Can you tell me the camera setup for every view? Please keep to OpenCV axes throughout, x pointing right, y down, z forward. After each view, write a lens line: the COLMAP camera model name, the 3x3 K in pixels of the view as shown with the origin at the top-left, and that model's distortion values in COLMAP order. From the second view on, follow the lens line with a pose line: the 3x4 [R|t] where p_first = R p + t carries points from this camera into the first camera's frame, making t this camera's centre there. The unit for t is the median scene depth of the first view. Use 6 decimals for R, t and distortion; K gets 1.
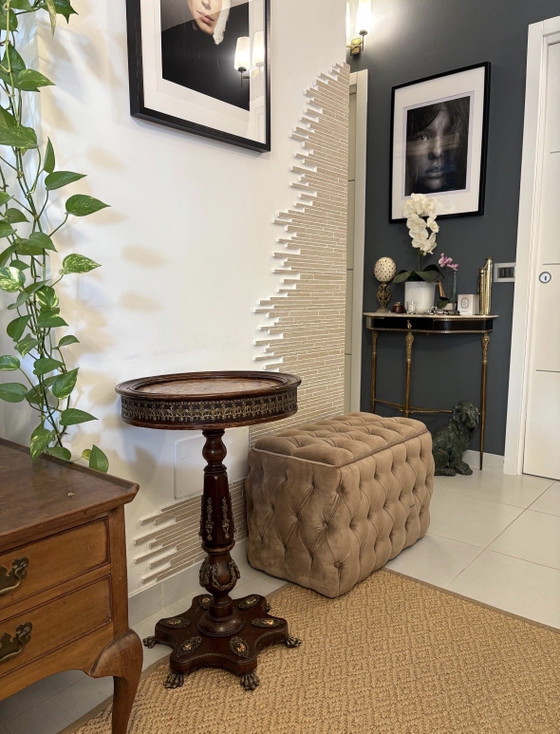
lens RADIAL K [[562.5, 0, 282.1], [0, 562.5, 355.3], [0, 0, 1]] dist [0.001945, -0.000741]
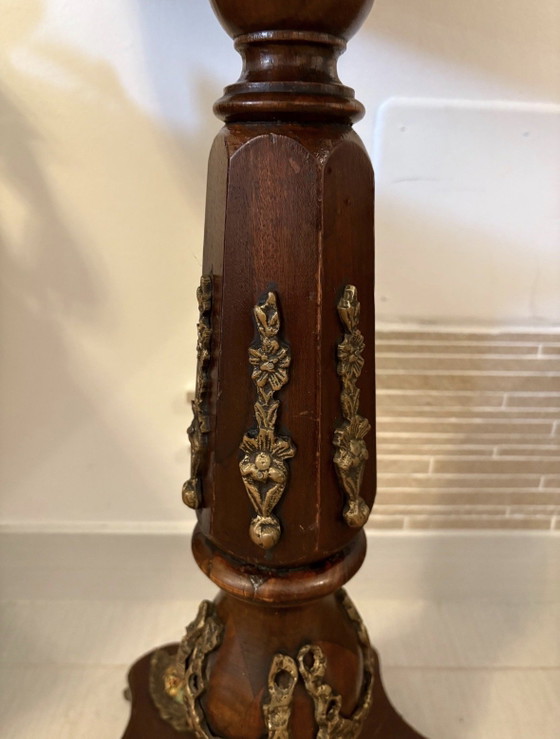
lens RADIAL K [[578.9, 0, 275.3], [0, 578.9, 369.7], [0, 0, 1]] dist [-0.005917, -0.007413]
pose [[0.628177, 0.301434, -0.717308, 0.009615], [-0.096304, 0.944939, 0.312754, 0.197473], [0.772087, -0.127385, 0.622619, 0.795985]]
